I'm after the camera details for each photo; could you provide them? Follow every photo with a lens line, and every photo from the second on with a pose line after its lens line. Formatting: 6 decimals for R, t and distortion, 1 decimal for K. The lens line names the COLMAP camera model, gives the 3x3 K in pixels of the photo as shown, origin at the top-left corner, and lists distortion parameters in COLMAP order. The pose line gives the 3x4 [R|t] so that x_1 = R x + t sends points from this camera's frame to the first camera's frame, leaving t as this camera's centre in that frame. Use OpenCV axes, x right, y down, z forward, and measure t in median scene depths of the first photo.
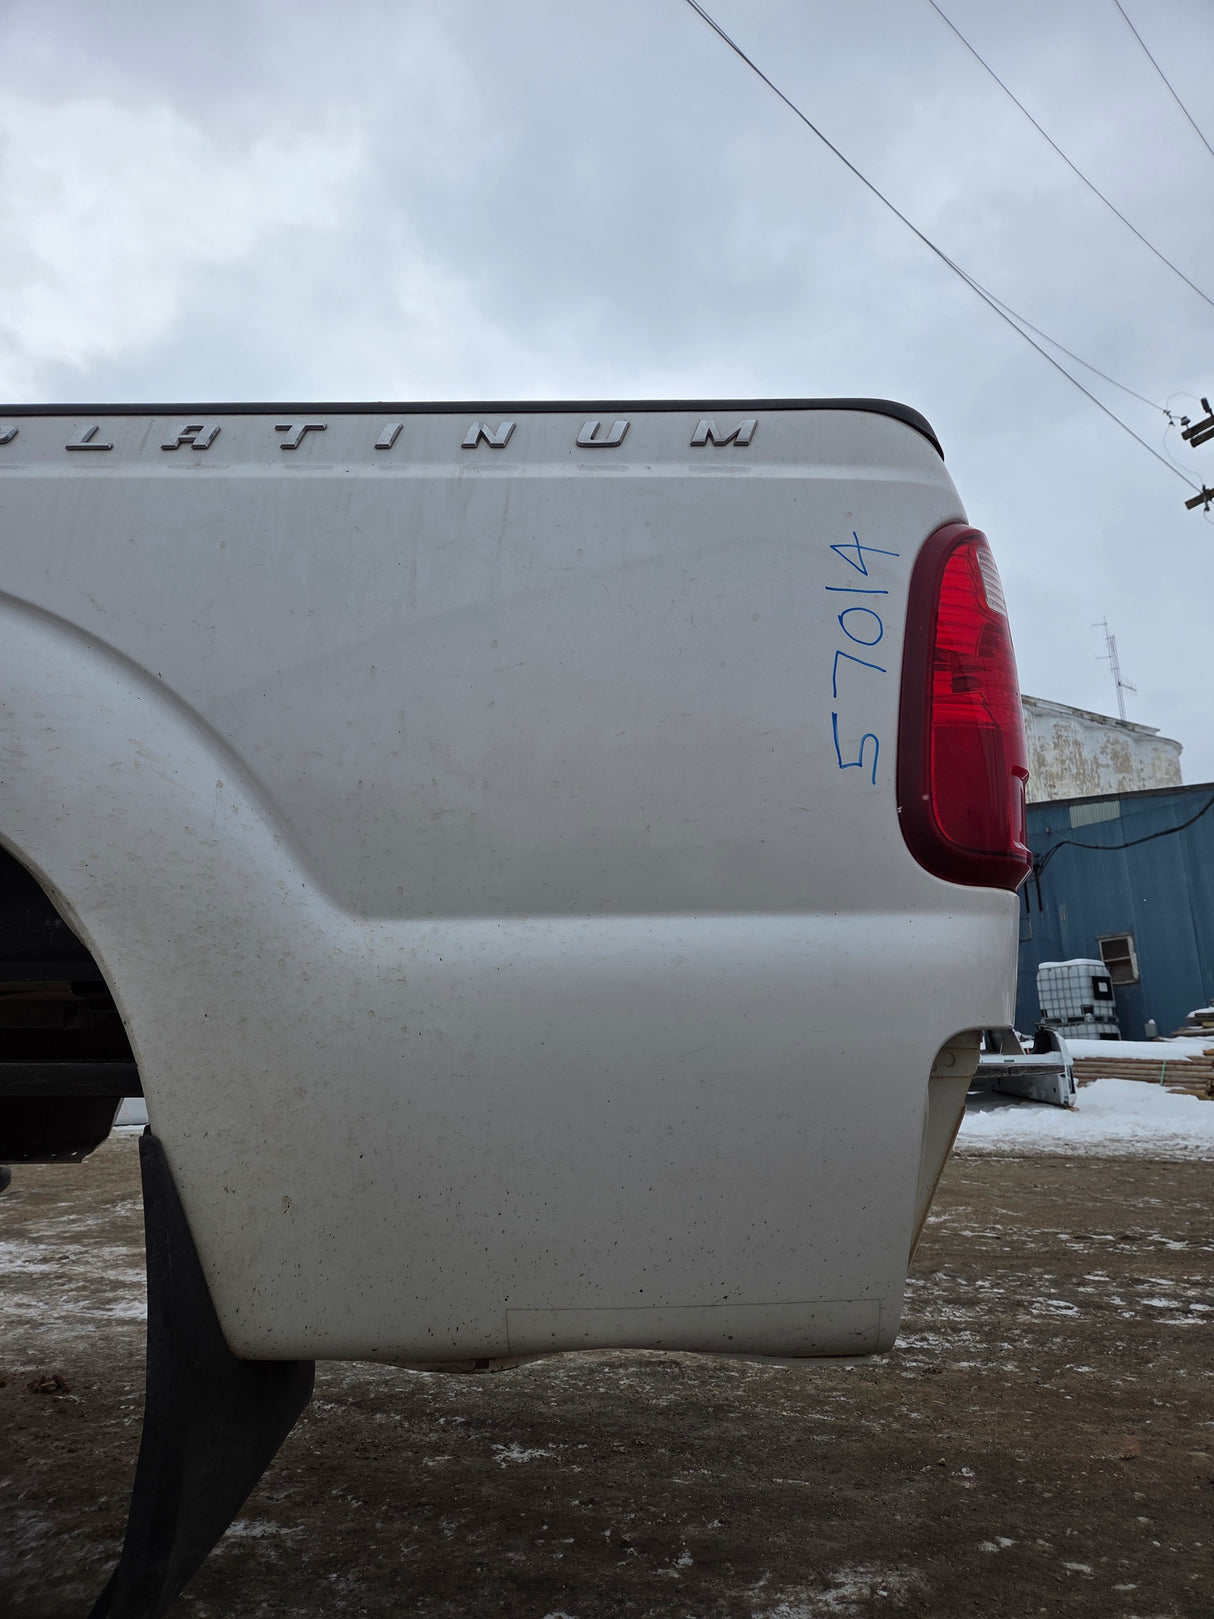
lens RADIAL K [[1086.3, 0, 609.5], [0, 1086.3, 782.3], [0, 0, 1]] dist [0.058419, -0.050441]
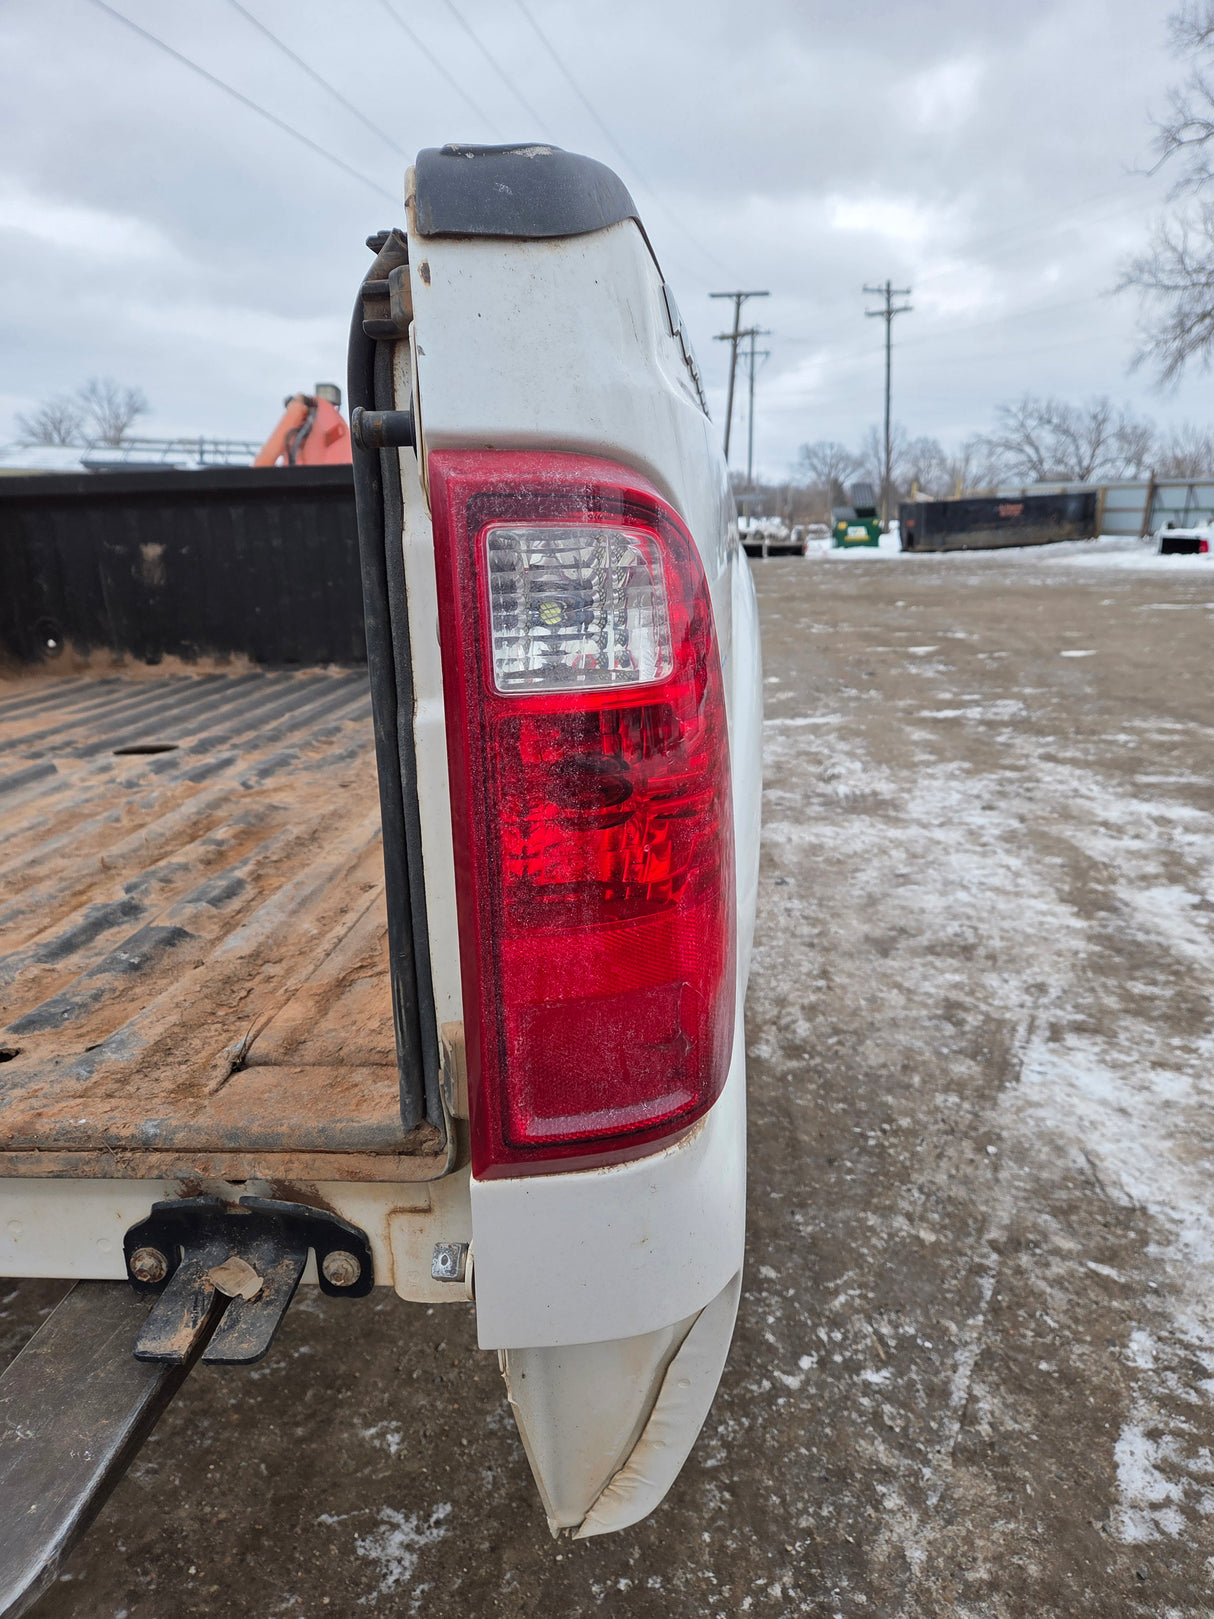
lens RADIAL K [[1086.3, 0, 608.8], [0, 1086.3, 803.4], [0, 0, 1]] dist [0.058419, -0.050441]
pose [[-0.061697, 0.258279, -0.964098, 0.092407], [0.260449, 0.936638, 0.234255, 0.019377], [0.963514, -0.236646, -0.125056, 0.282981]]
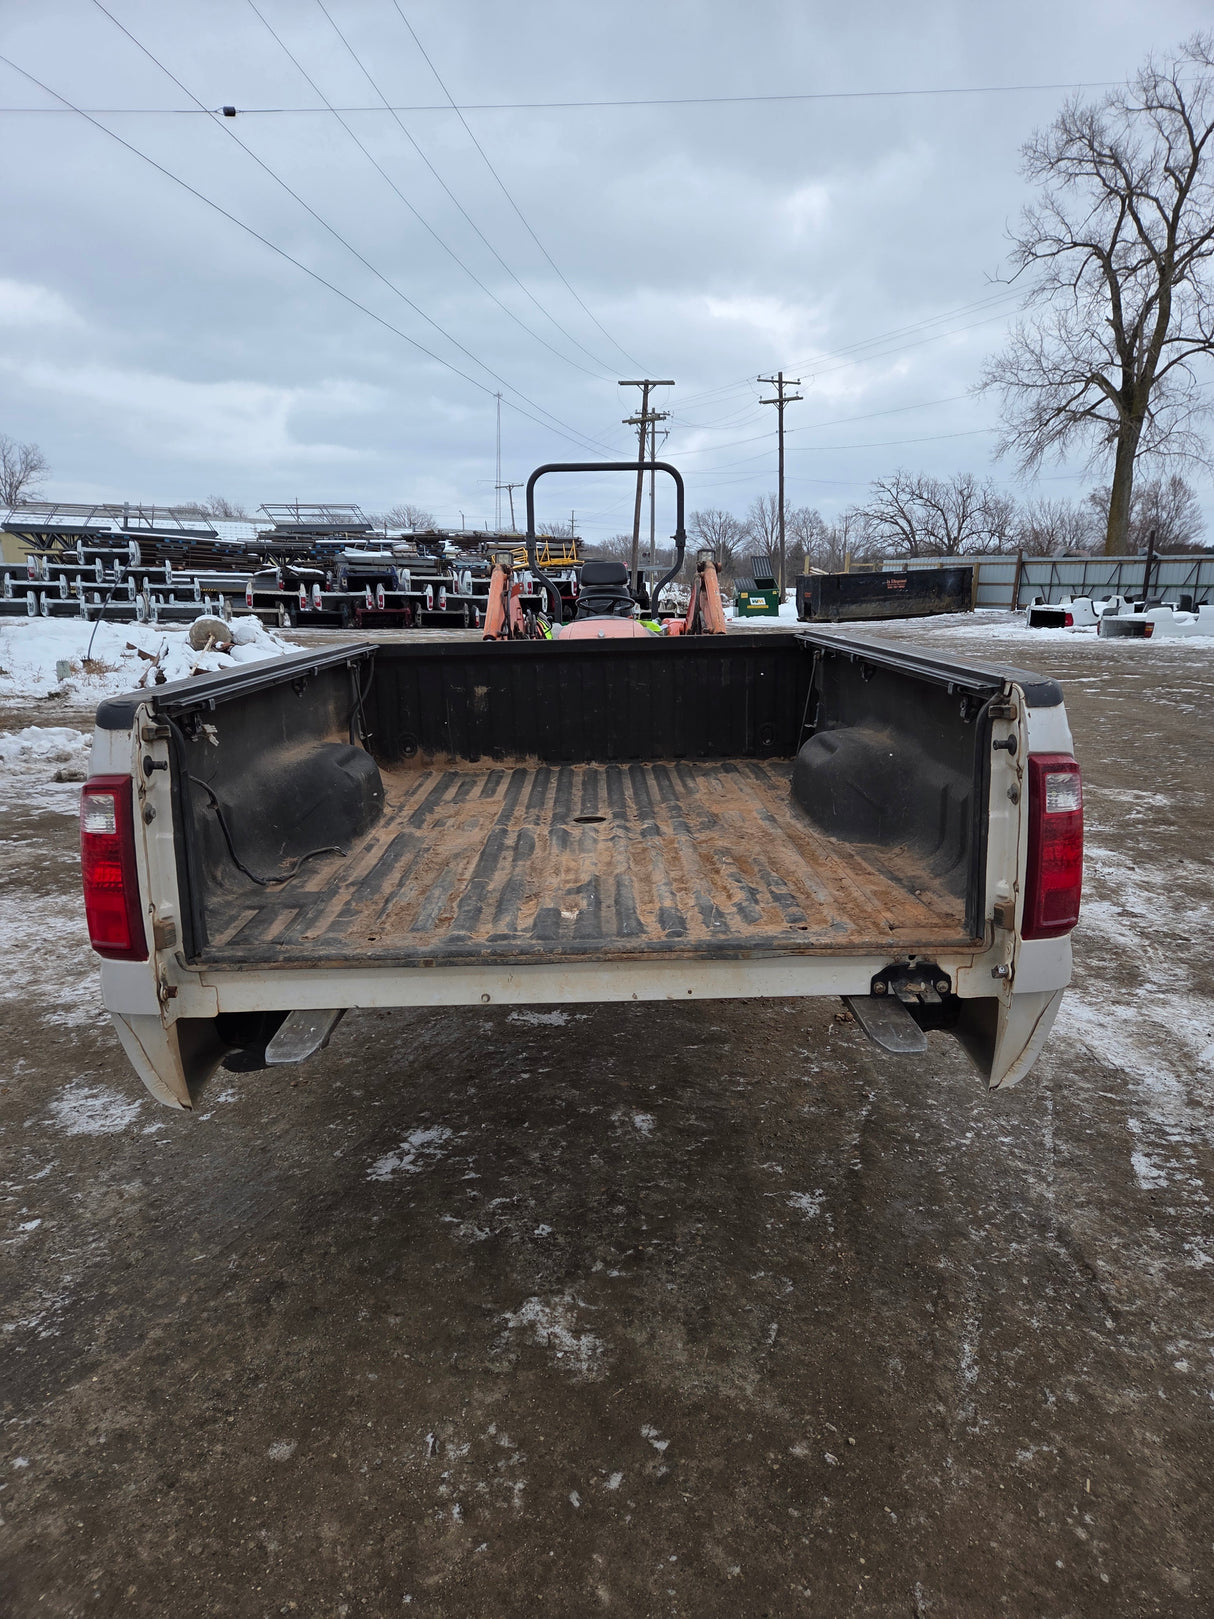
lens RADIAL K [[1086.3, 0, 596.7], [0, 1086.3, 811.8], [0, 0, 1]] dist [0.058419, -0.050441]
pose [[0.030872, 0.217733, -0.975520, 0.237736], [0.250150, 0.943243, 0.218445, -0.039334], [0.967715, -0.250770, -0.025346, 0.198608]]
